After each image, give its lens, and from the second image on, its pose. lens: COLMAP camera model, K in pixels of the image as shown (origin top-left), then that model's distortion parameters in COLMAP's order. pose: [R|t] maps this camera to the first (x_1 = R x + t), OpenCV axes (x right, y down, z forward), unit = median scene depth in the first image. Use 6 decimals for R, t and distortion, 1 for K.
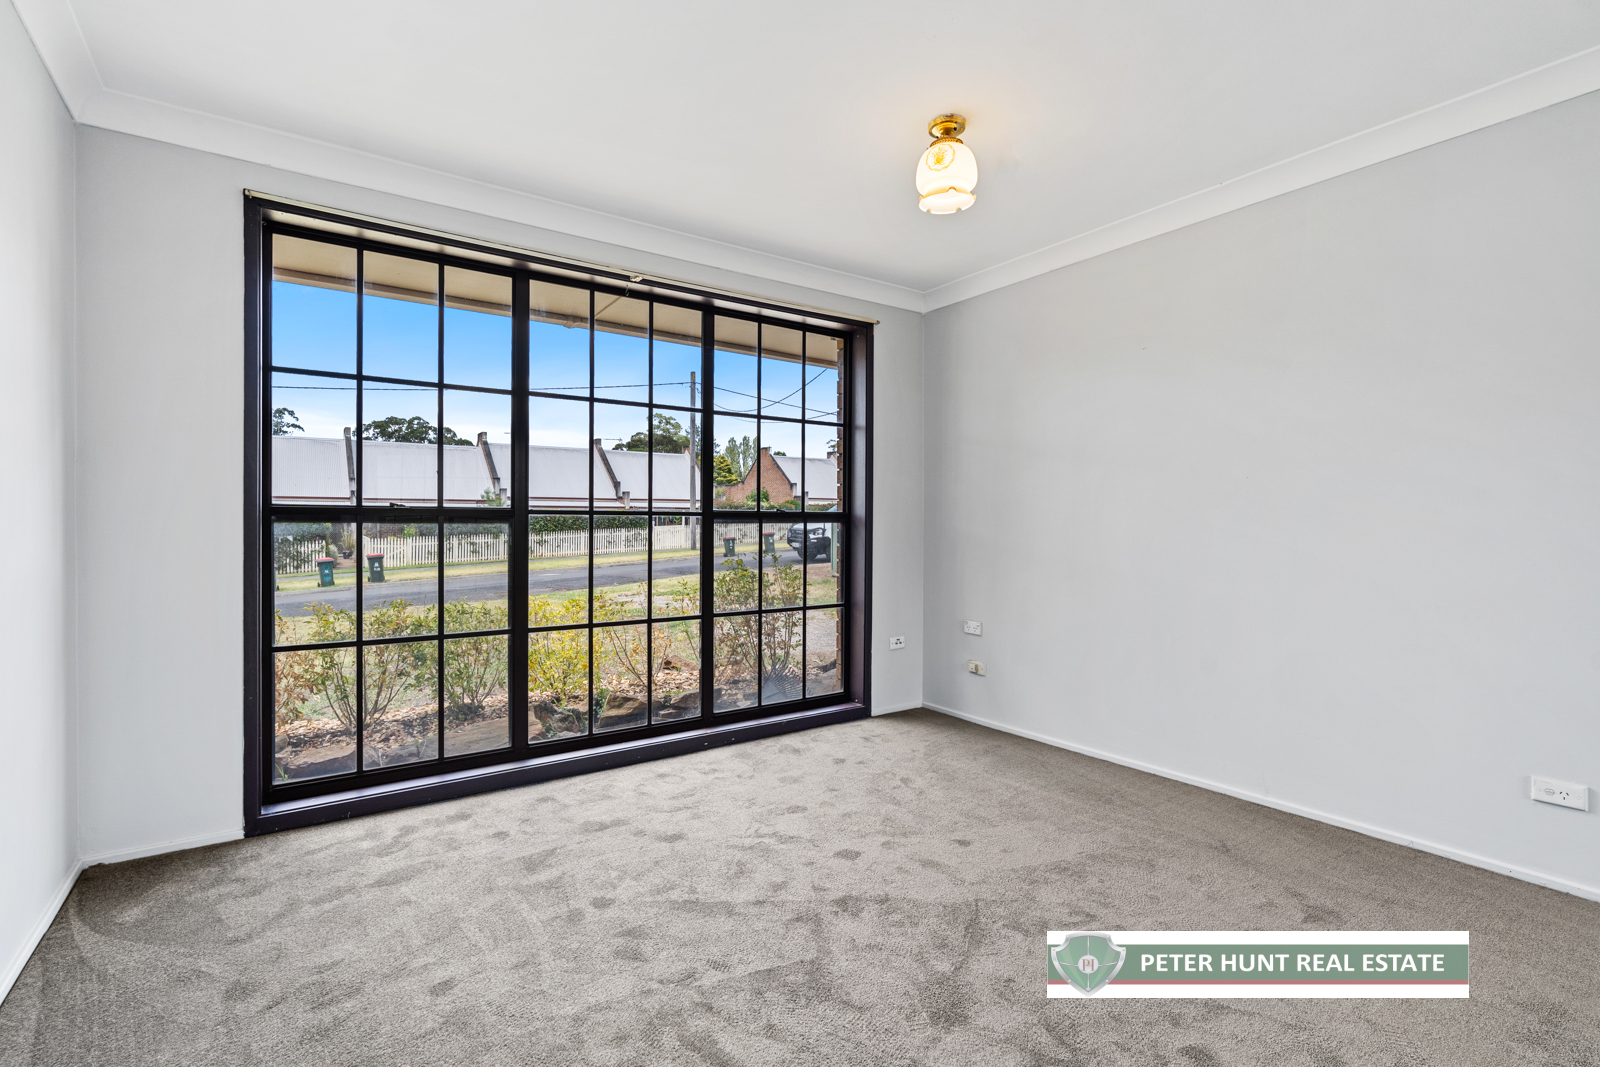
lens RADIAL K [[736.3, 0, 806.7], [0, 736.3, 529.9], [0, 0, 1]] dist [0.001829, -0.000351]
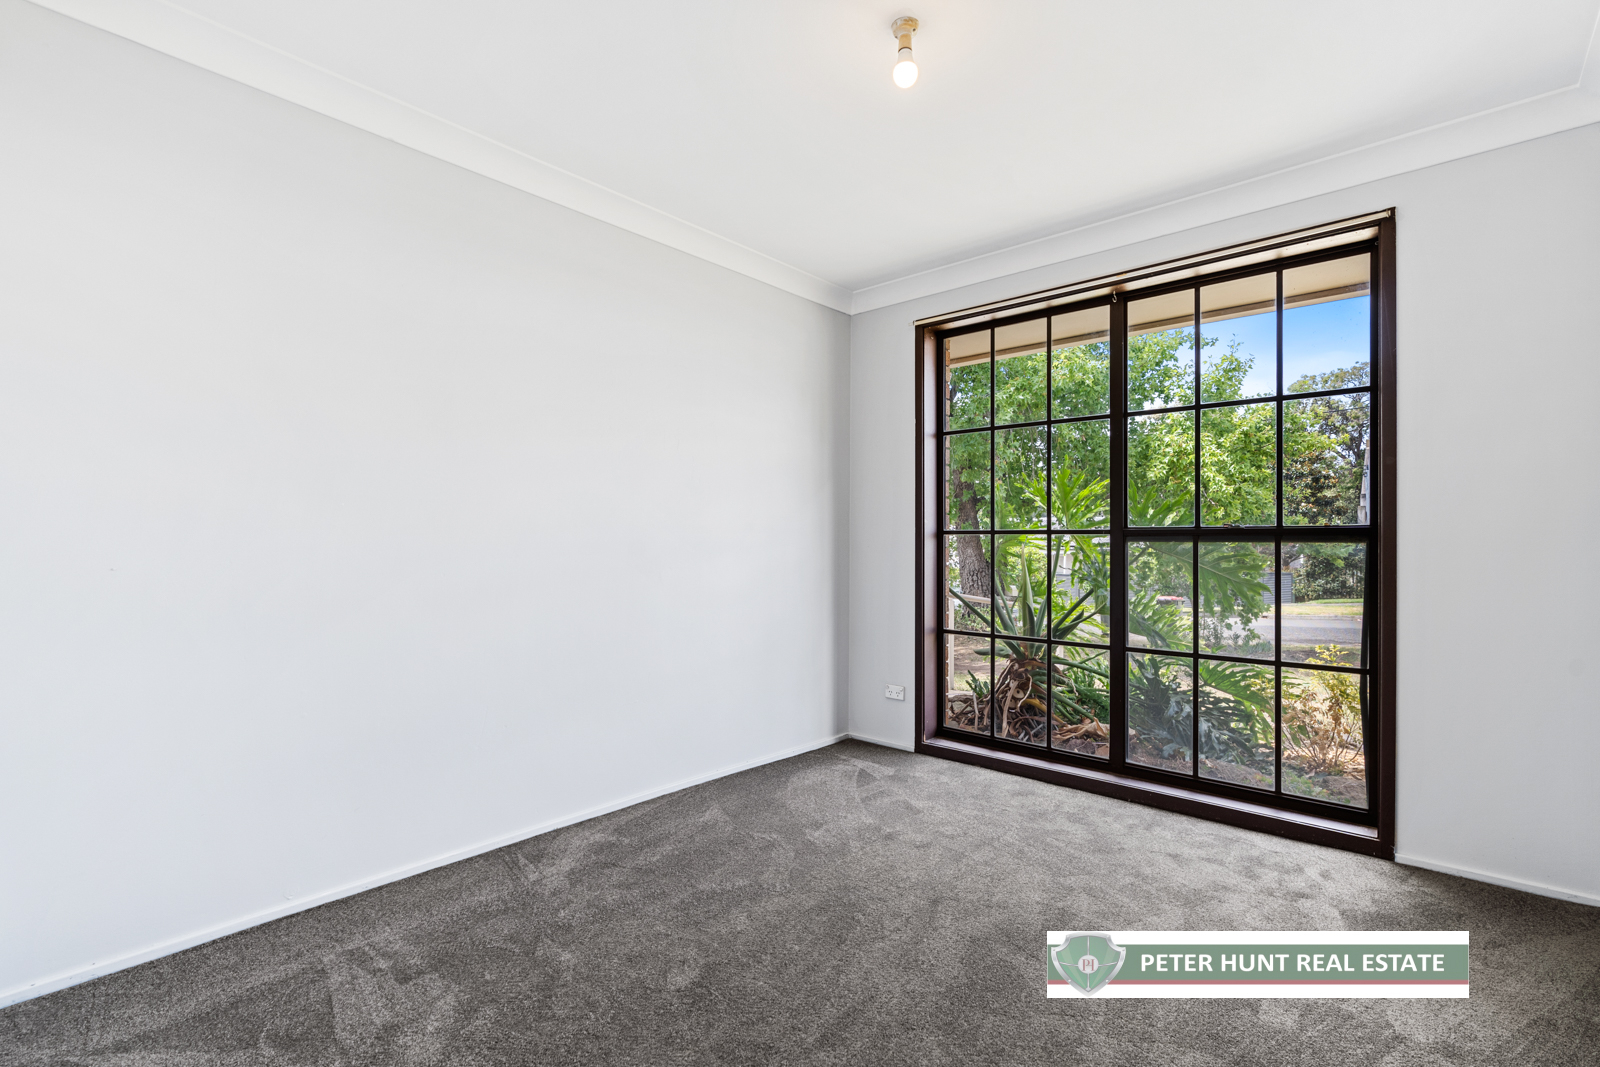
lens RADIAL K [[736.3, 0, 805.9], [0, 736.3, 538.3], [0, 0, 1]] dist [0.001829, -0.000351]
pose [[0.218898, -0.005372, -0.975733, 0.520626], [-0.008158, 0.999940, -0.007335, -0.002573], [0.975714, 0.009566, 0.218841, 0.361006]]
